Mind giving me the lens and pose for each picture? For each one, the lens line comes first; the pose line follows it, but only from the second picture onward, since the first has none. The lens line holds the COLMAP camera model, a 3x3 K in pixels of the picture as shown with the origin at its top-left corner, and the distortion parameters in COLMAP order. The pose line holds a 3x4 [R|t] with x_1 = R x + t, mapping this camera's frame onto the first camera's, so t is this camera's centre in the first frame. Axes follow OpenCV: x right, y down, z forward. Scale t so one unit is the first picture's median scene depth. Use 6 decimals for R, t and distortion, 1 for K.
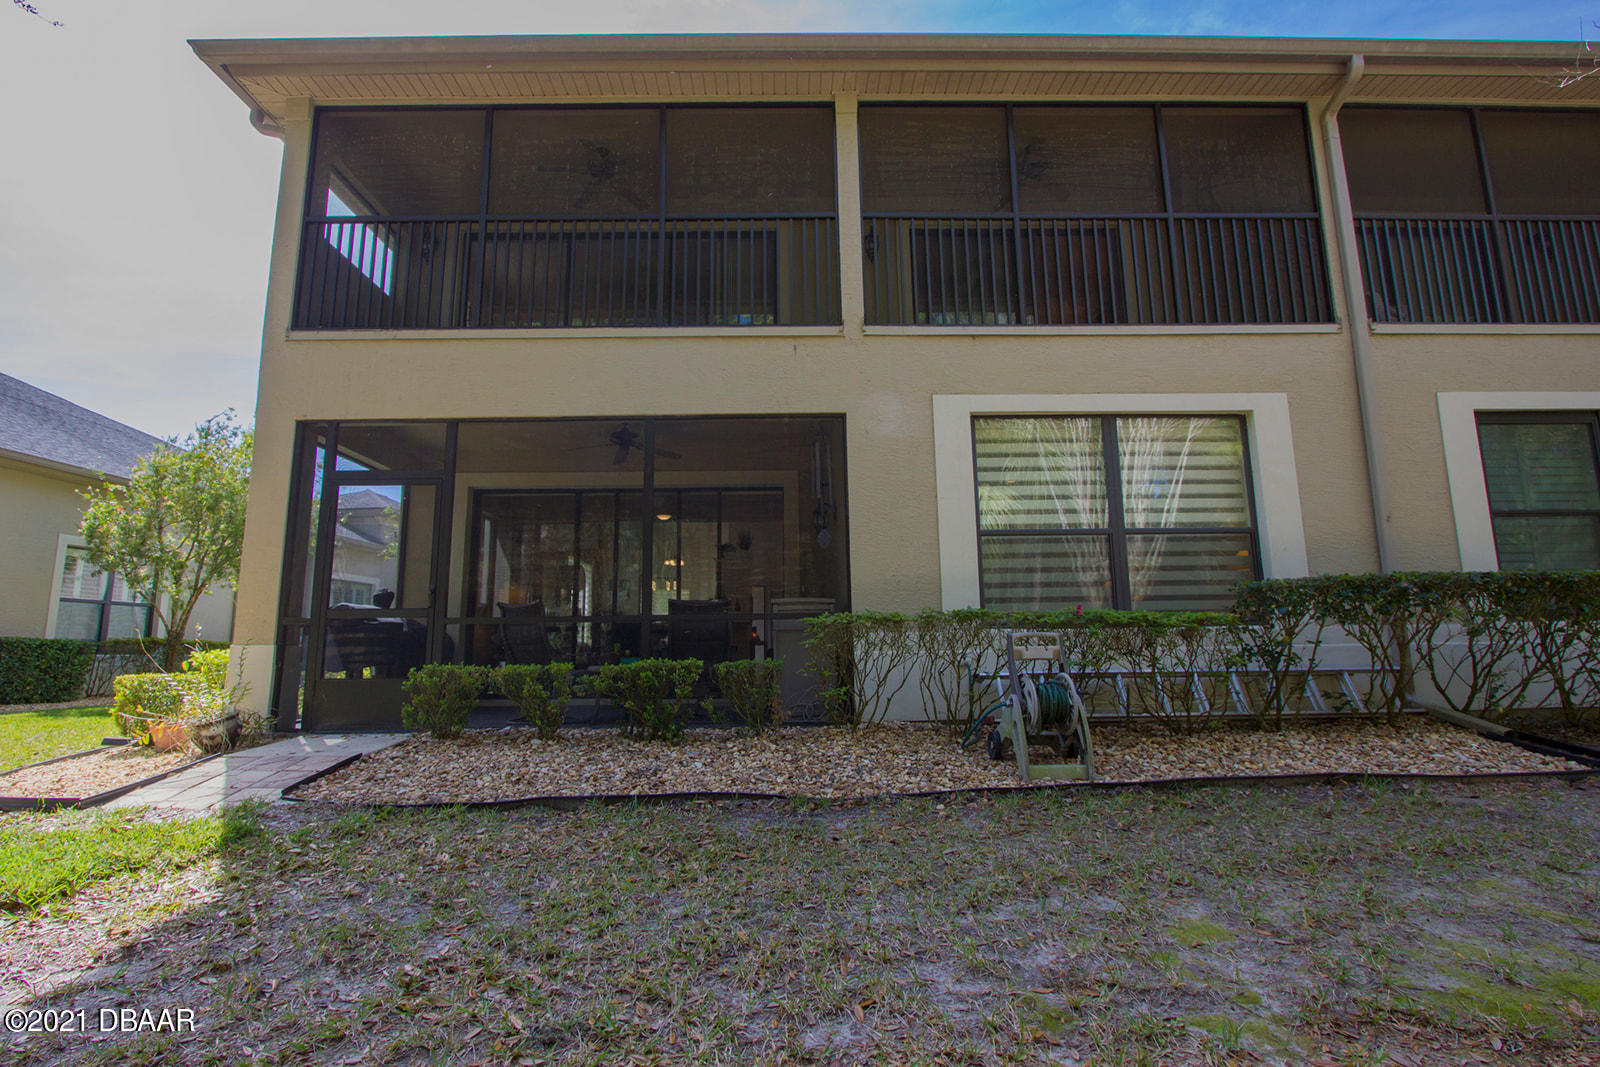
lens RADIAL K [[754.5, 0, 800.0], [0, 754.5, 533.5], [0, 0, 1]] dist [-0.012079, 0.000676]
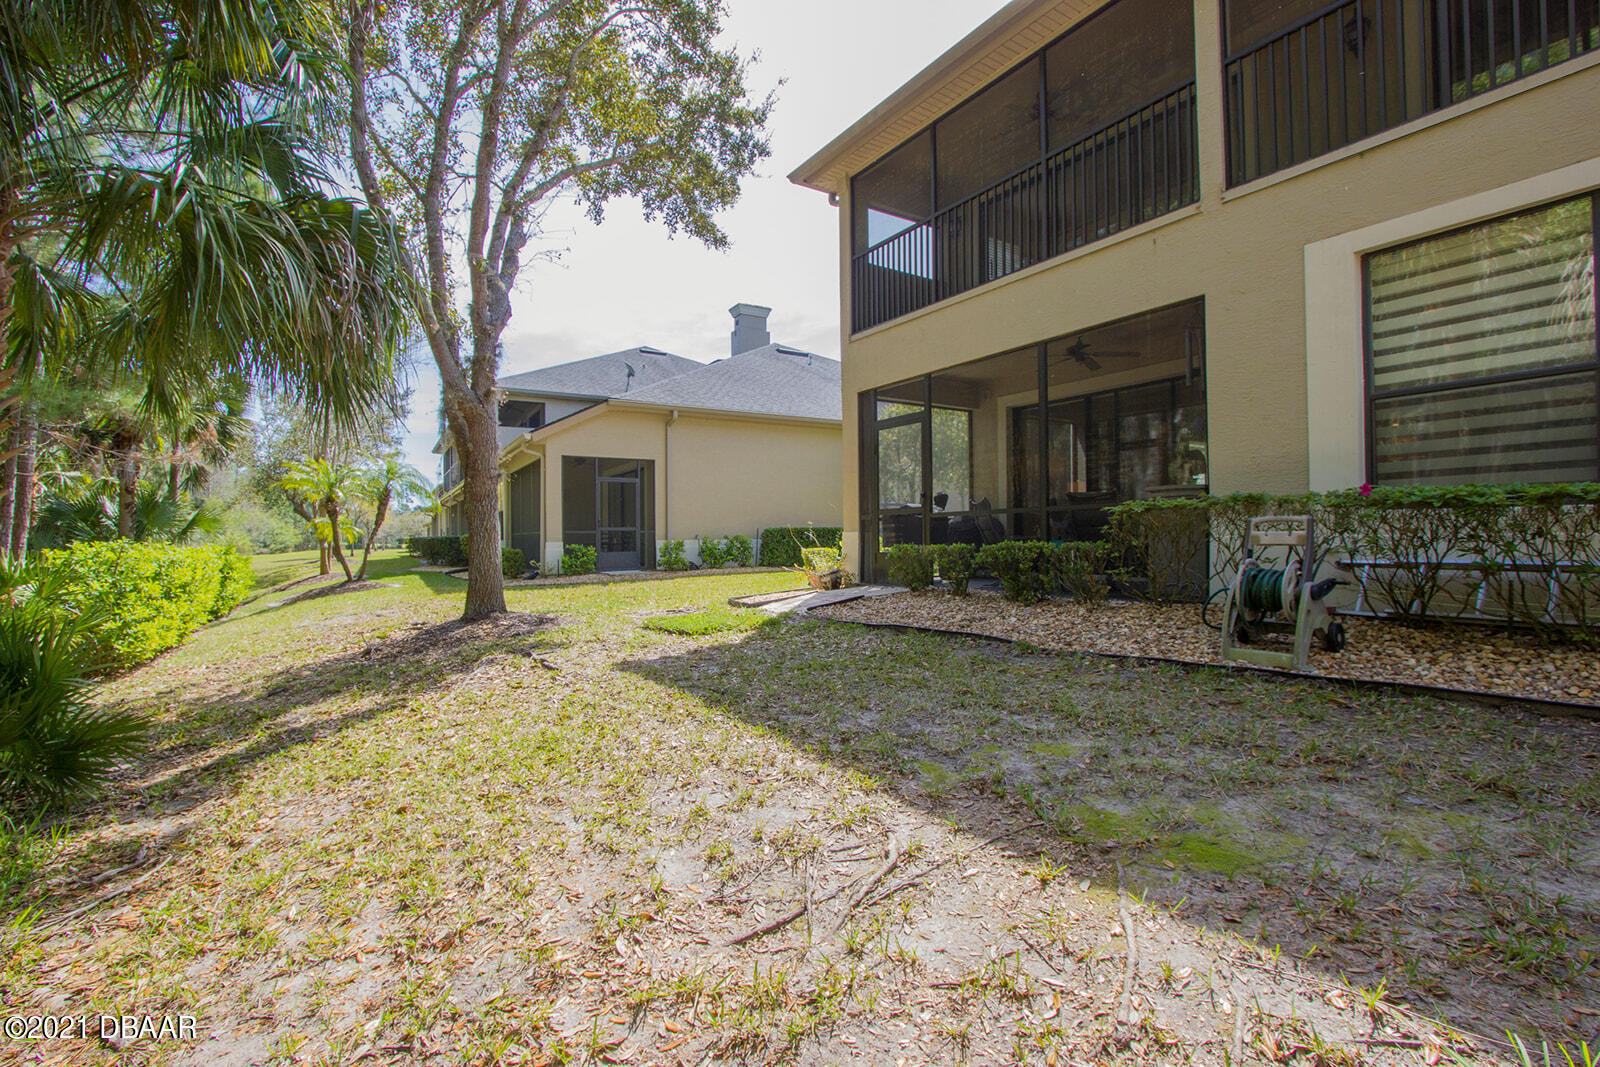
lens RADIAL K [[748.4, 0, 790.4], [0, 748.4, 543.2], [0, 0, 1]] dist [-0.021479, 0.001026]
pose [[0.528485, 0.009633, -0.848888, 0.589781], [0.133080, 0.986633, 0.094047, -0.003269], [0.838447, -0.162672, 0.520138, 0.000014]]
